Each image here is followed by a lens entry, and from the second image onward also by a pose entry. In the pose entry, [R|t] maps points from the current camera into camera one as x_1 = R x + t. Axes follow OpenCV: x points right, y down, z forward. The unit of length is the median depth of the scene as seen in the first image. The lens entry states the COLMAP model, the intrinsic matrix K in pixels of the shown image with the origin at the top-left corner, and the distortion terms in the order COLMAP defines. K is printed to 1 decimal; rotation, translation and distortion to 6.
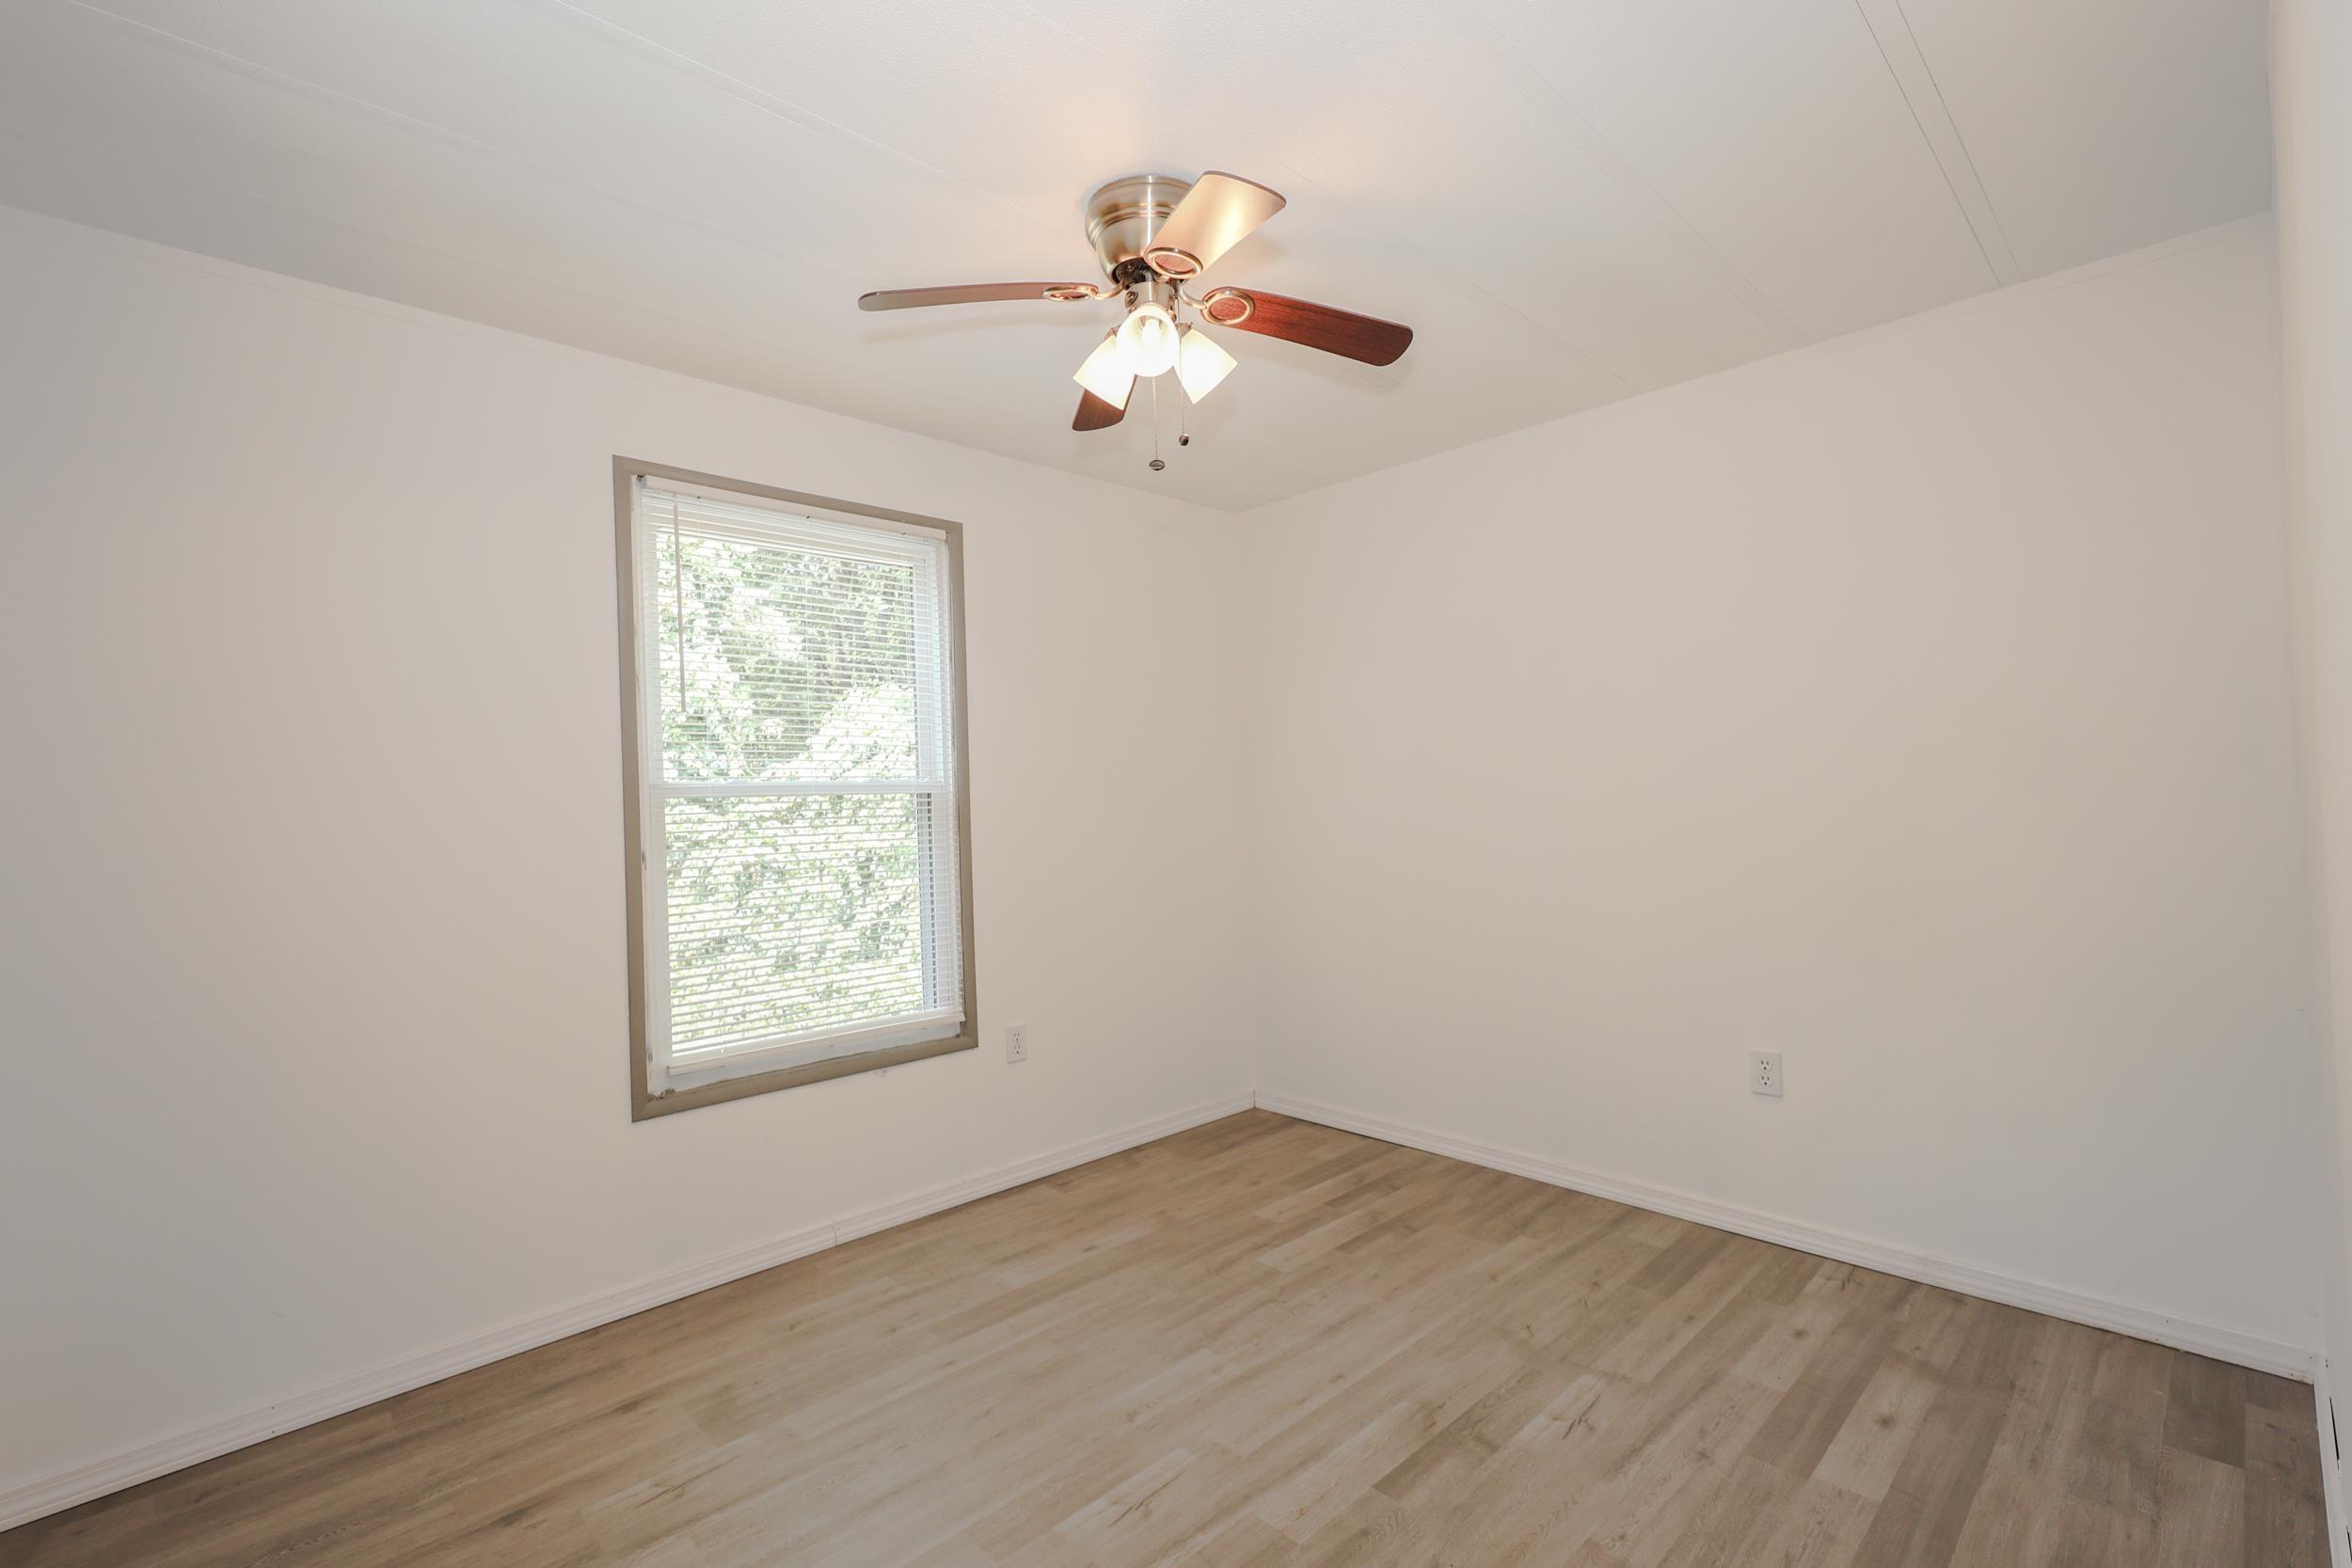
lens RADIAL K [[1047.9, 0, 1176.0], [0, 1047.9, 784.0], [0, 0, 1]] dist [0.001422, 0.000143]
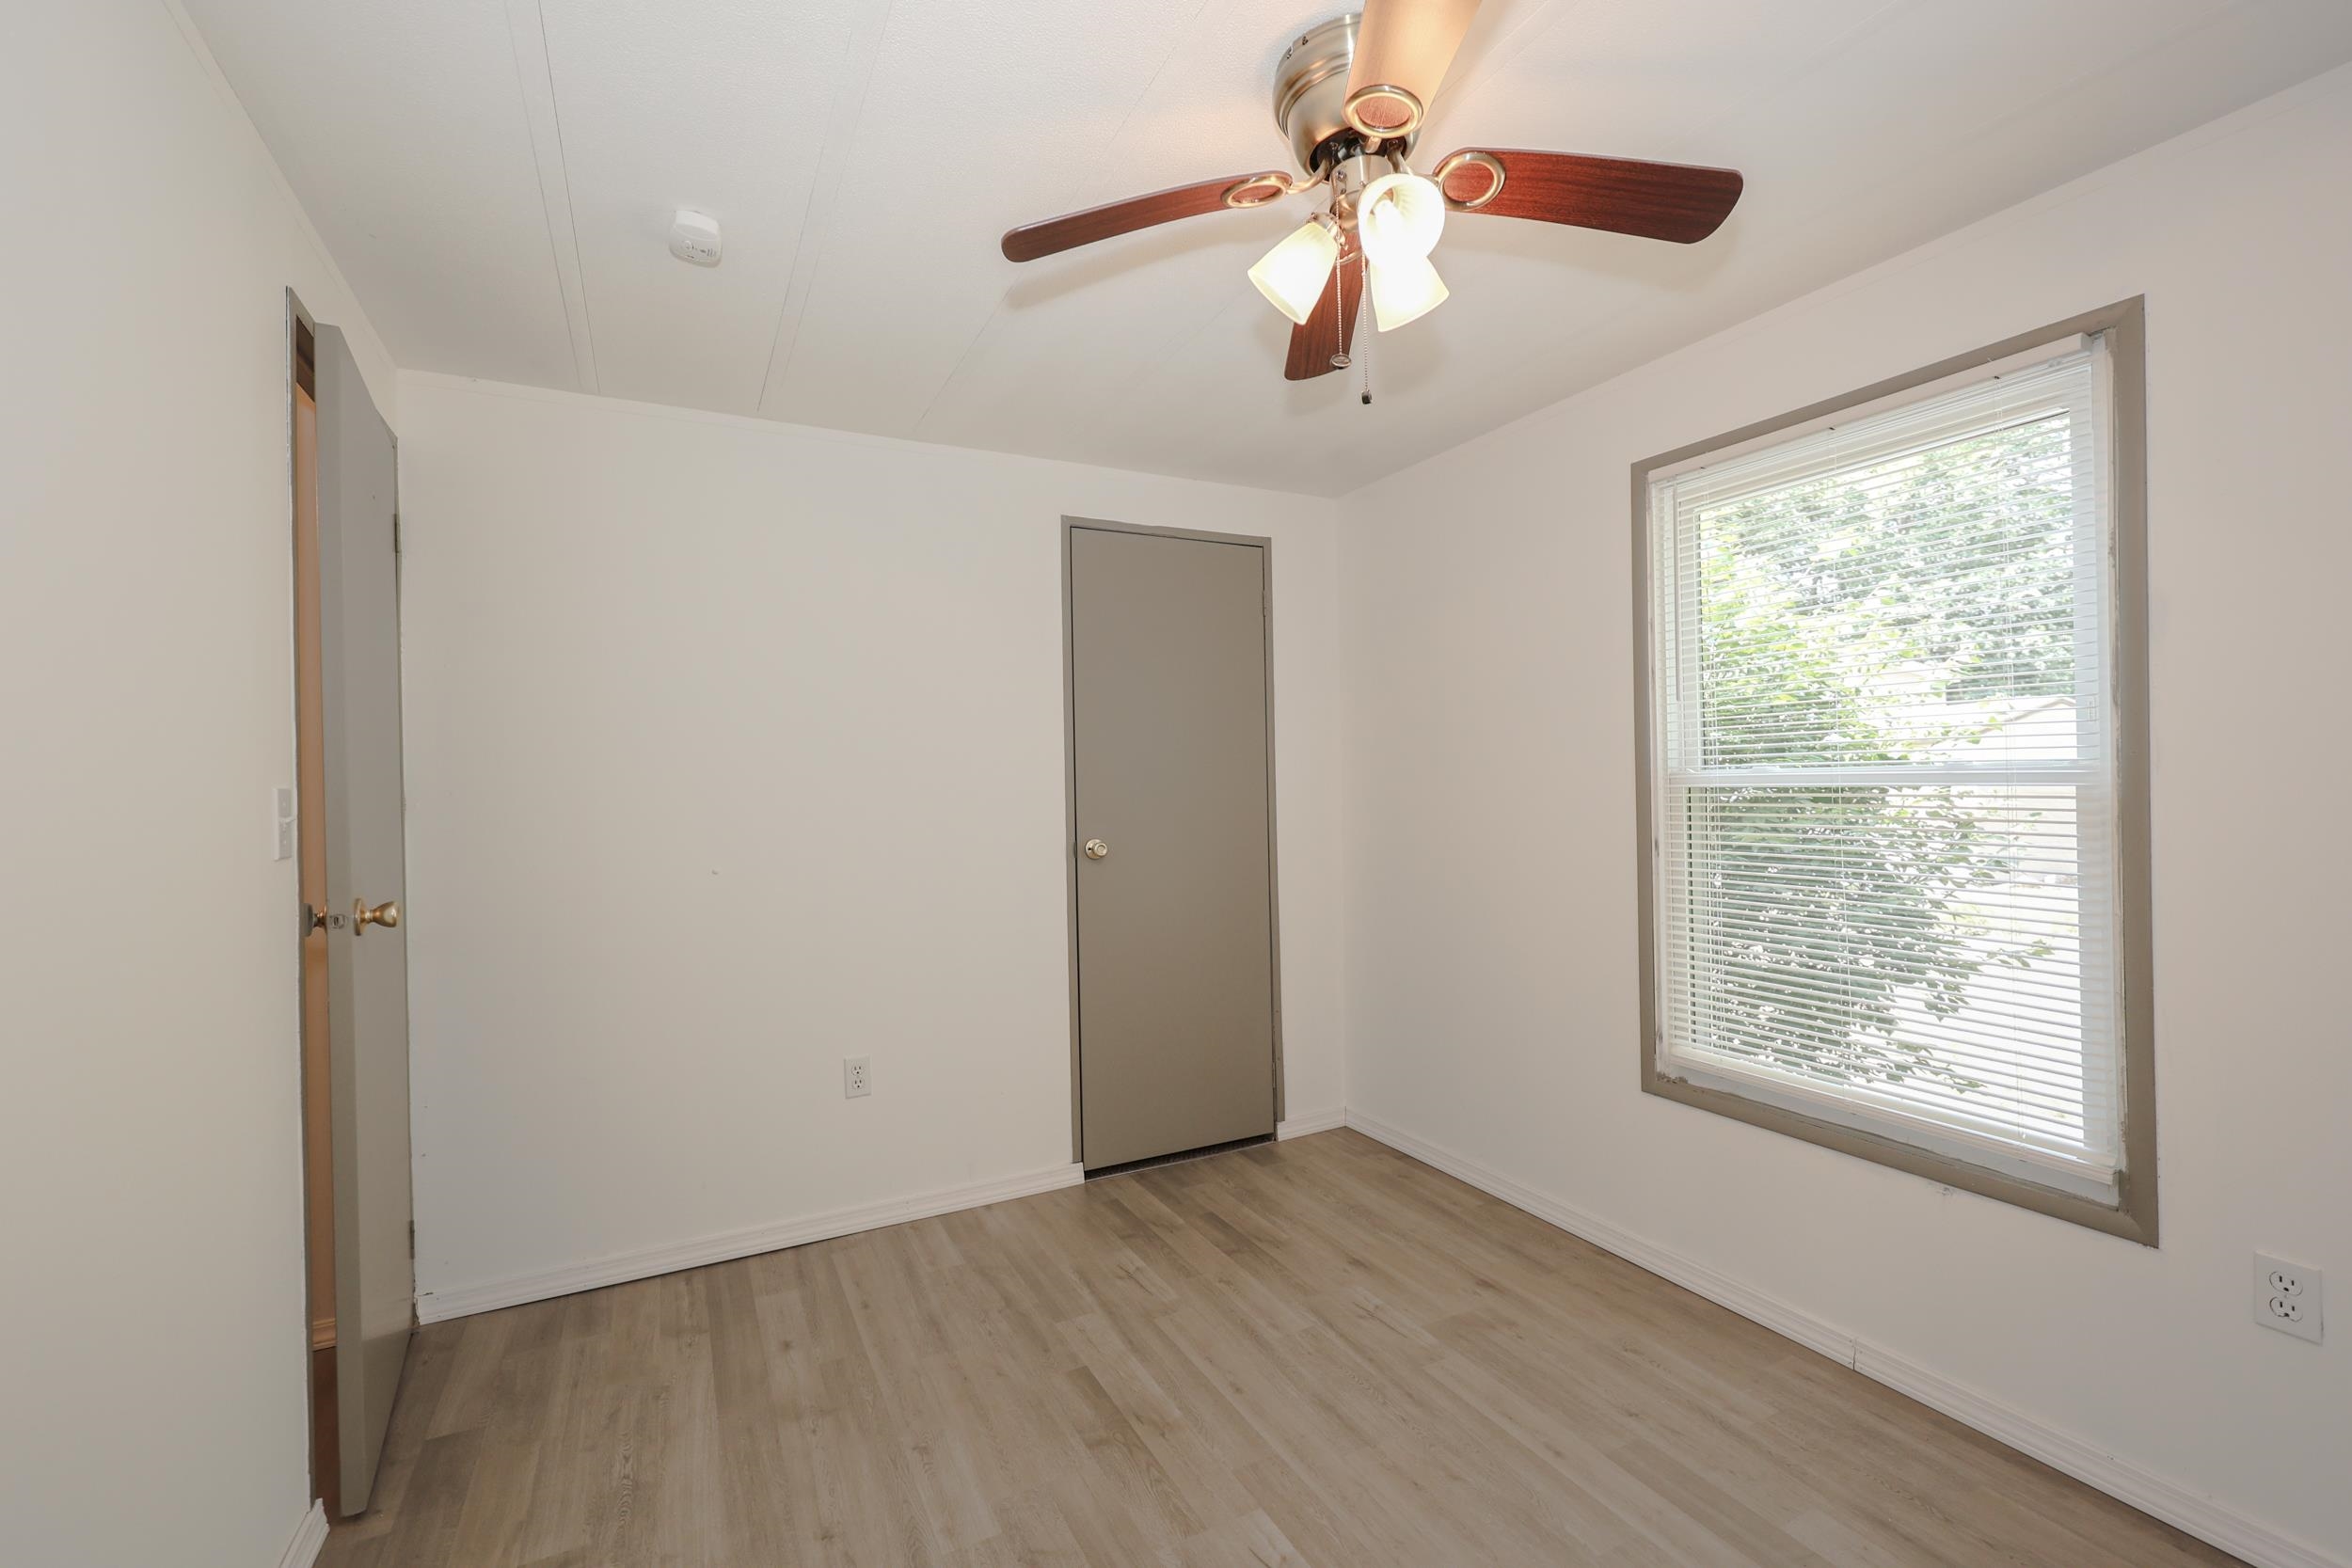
lens RADIAL K [[974.1, 0, 1169.6], [0, 974.1, 789.4], [0, 0, 1]] dist [0.004067, 0.000310]
pose [[-0.281162, 0.040344, -0.958812, 0.735723], [0.040016, 0.998740, 0.030290, -0.044592], [0.958826, -0.029852, -0.282422, 1.089174]]
